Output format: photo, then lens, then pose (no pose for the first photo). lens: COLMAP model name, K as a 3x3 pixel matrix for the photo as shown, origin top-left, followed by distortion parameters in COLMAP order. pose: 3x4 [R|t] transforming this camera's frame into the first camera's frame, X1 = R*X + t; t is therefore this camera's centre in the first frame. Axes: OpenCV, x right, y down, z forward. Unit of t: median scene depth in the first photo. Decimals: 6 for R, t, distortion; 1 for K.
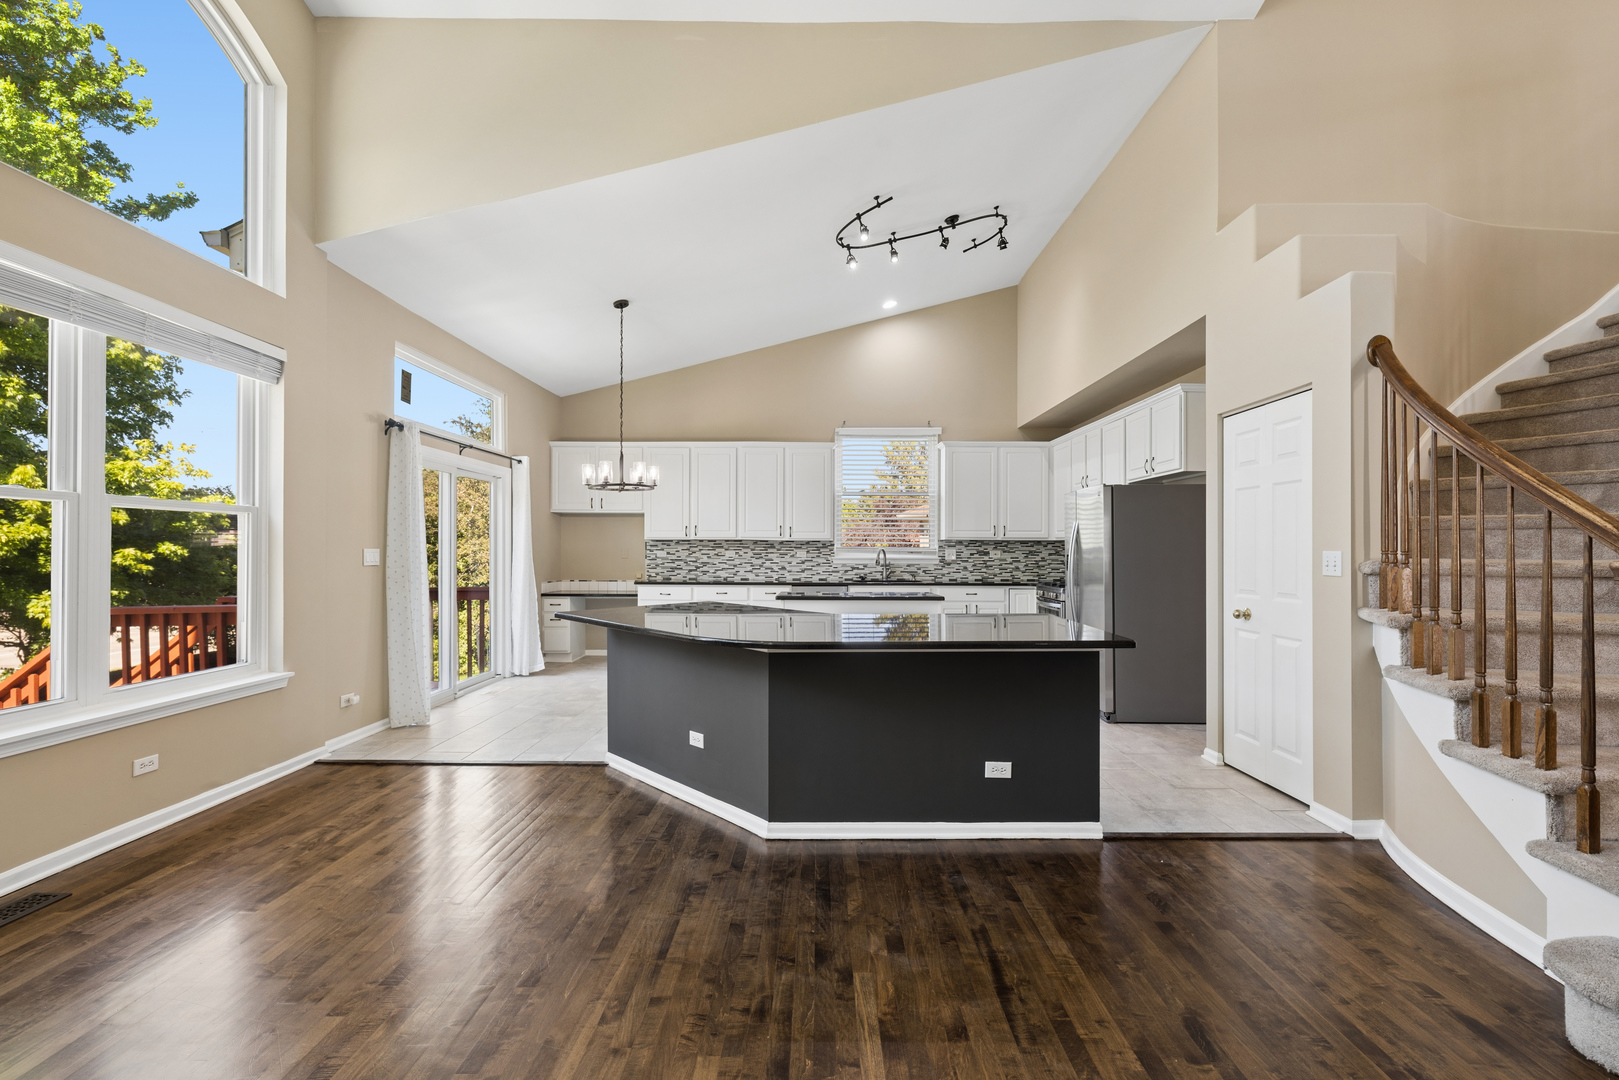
lens RADIAL K [[687.8, 0, 820.7], [0, 687.8, 544.7], [0, 0, 1]] dist [0.002775, 0.000076]
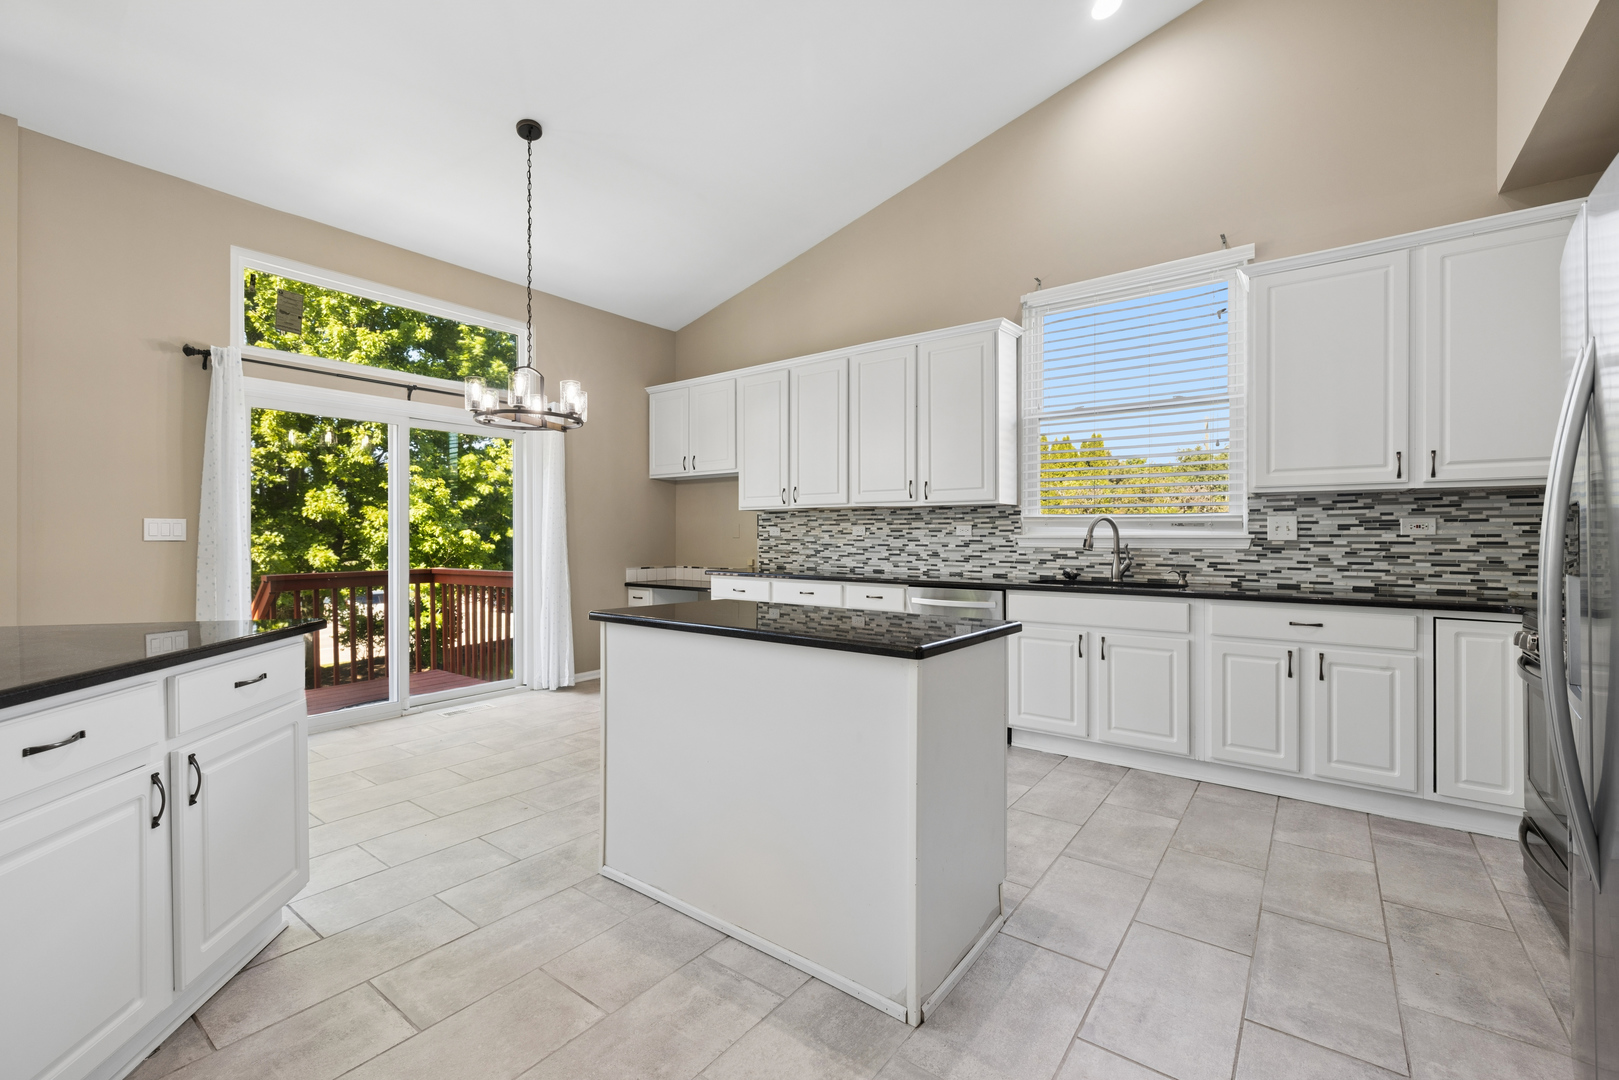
lens RADIAL K [[687.8, 0, 808.3], [0, 687.8, 538.7], [0, 0, 1]] dist [0.002775, 0.000076]
pose [[0.799220, -0.000394, -0.601039, 0.277254], [0.007118, 0.999936, 0.008810, 0.019667], [0.600997, -0.011319, 0.799171, 0.615606]]
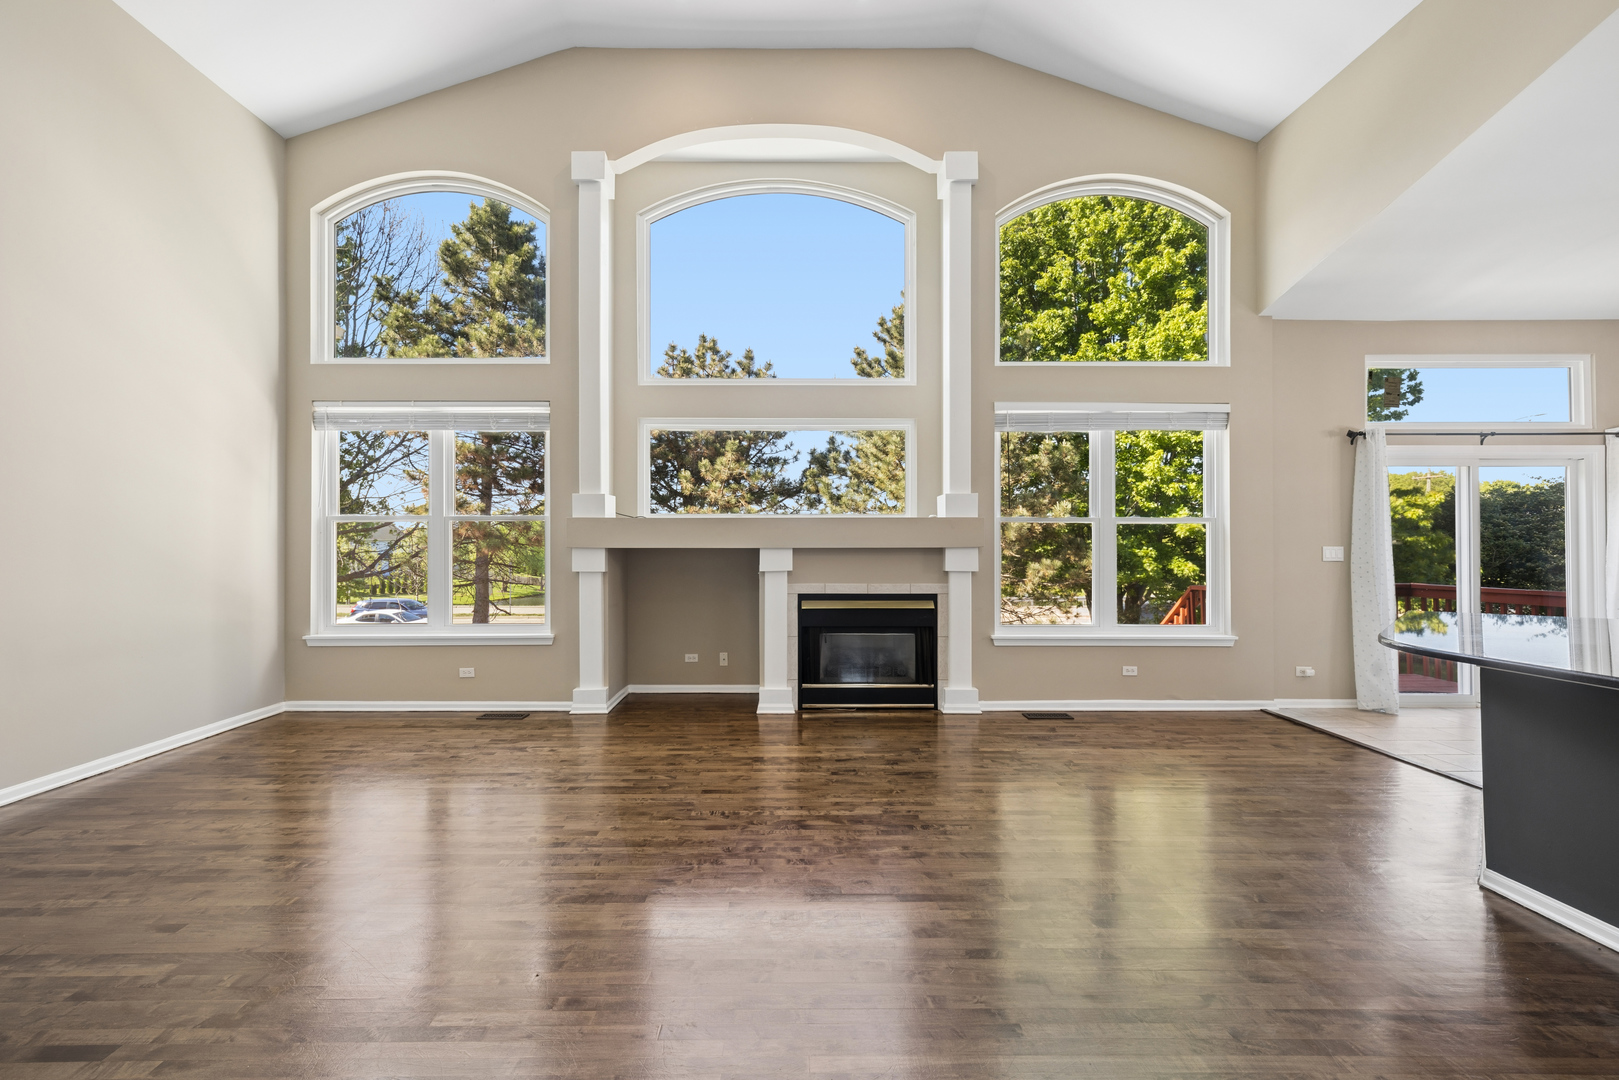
lens RADIAL K [[687.8, 0, 802.5], [0, 687.8, 549.2], [0, 0, 1]] dist [0.002775, 0.000076]
pose [[0.003466, -0.008057, -0.999962, 0.374977], [0.009934, 0.999918, -0.008022, 0.007822], [0.999945, -0.009906, 0.003546, 0.080488]]
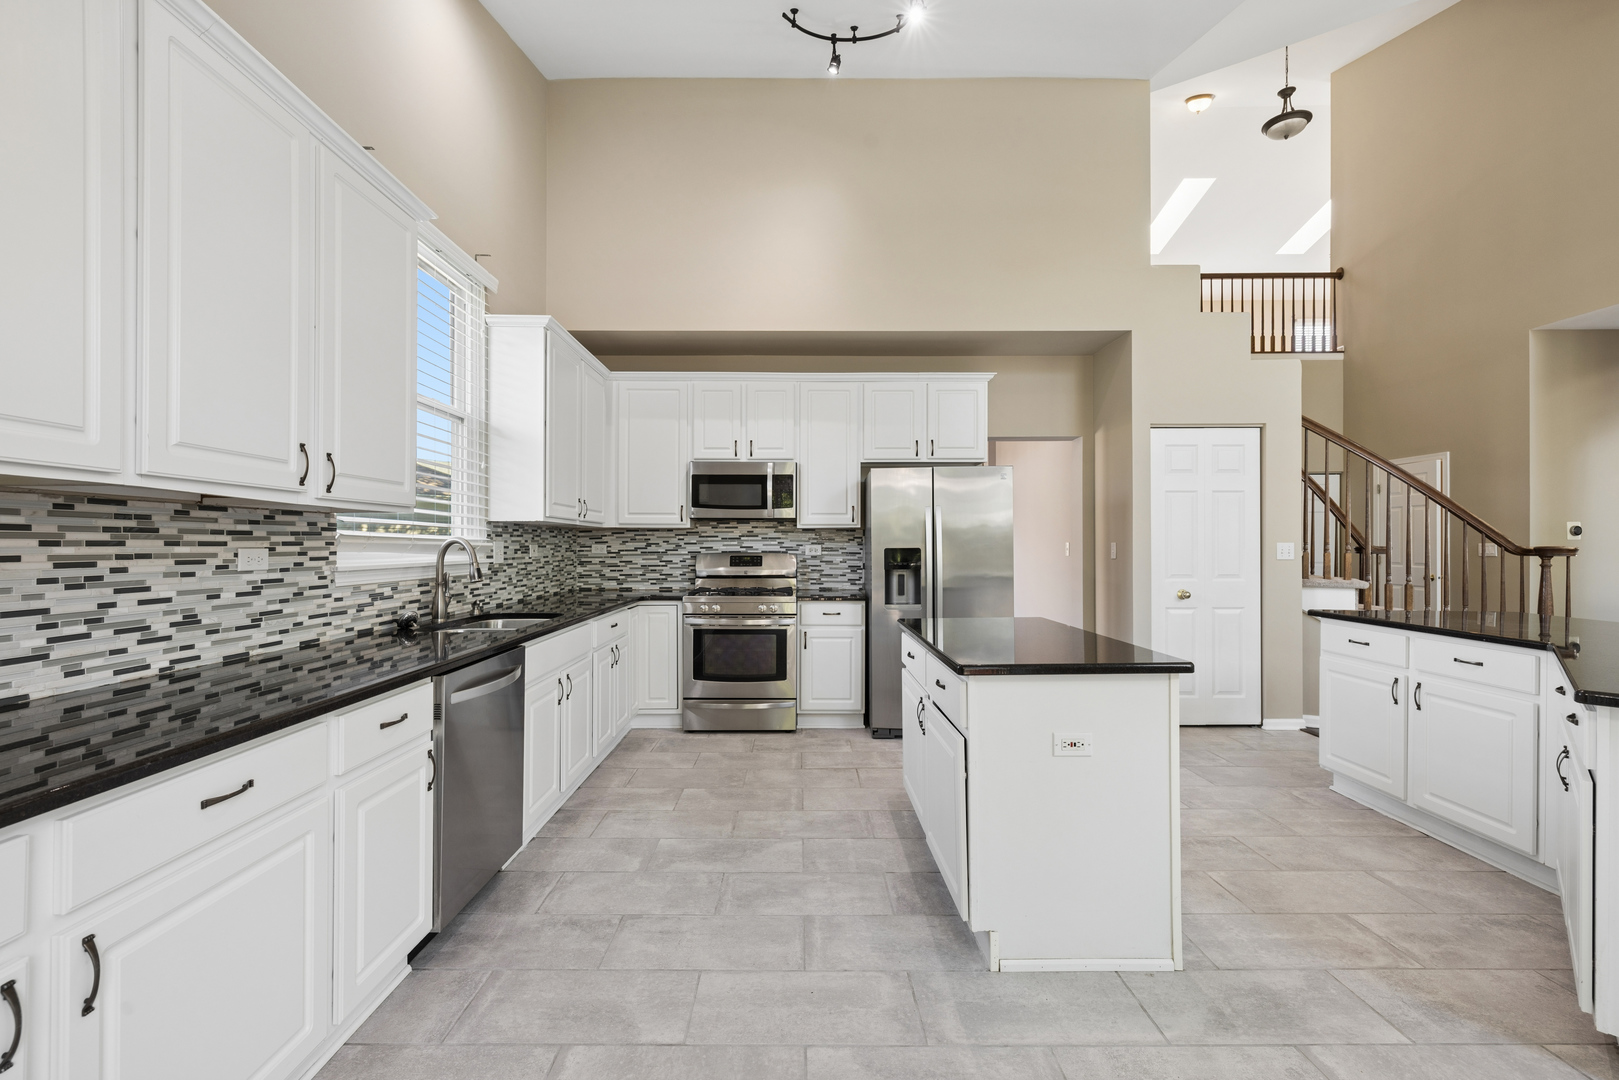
lens RADIAL K [[687.8, 0, 806.5], [0, 687.8, 544.5], [0, 0, 1]] dist [0.002775, 0.000076]
pose [[-0.003634, -0.002390, 0.999991, -0.383214], [-0.007455, 0.999969, 0.002363, 0.007975], [-0.999966, -0.007446, -0.003652, 1.037920]]
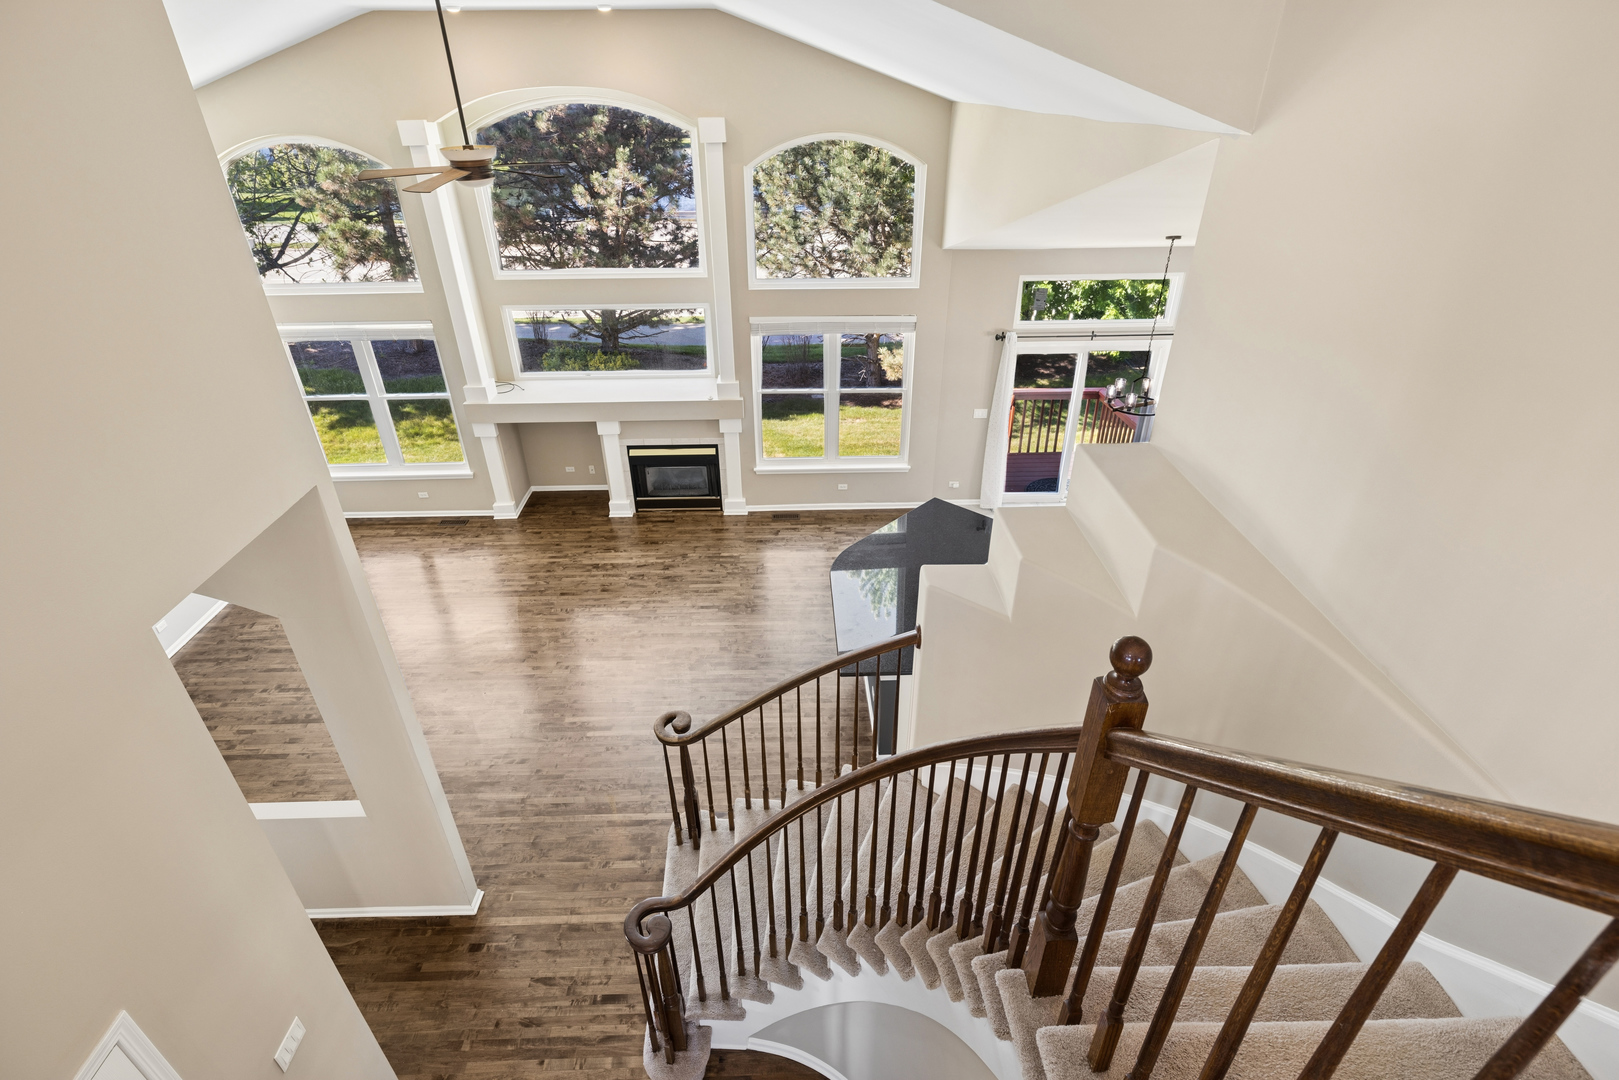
lens RADIAL K [[762.5, 0, 805.7], [0, 762.5, 542.6], [0, 0, 1]] dist [0.001175, -0.000530]
pose [[0.019402, 0.501838, -0.864744, 0.876825], [0.020131, 0.864535, 0.502169, -0.507900], [0.999609, -0.027151, 0.006671, 0.404274]]
